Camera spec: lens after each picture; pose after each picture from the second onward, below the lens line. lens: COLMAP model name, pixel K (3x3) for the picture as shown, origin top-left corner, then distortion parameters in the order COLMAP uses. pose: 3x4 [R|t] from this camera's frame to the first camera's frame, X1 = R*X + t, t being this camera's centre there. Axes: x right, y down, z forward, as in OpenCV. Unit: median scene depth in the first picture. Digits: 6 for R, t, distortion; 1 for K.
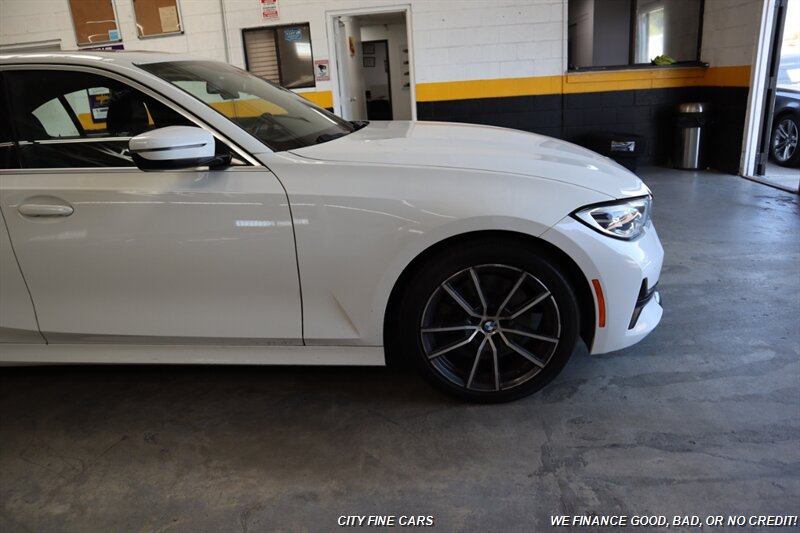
lens RADIAL K [[552.3, 0, 396.8], [0, 552.3, 263.9], [0, 0, 1]] dist [-0.118988, 0.071384]
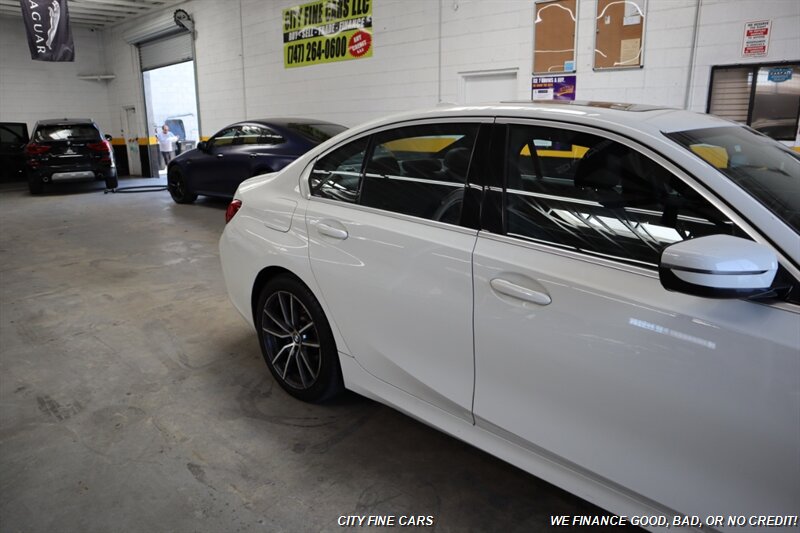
lens RADIAL K [[552.3, 0, 396.3], [0, 552.3, 266.1], [0, 0, 1]] dist [-0.118988, 0.071384]
pose [[0.761337, 0.223470, -0.608628, -0.202852], [-0.245070, 0.968268, 0.048959, -0.097704], [0.600256, 0.111883, 0.791944, 0.126505]]
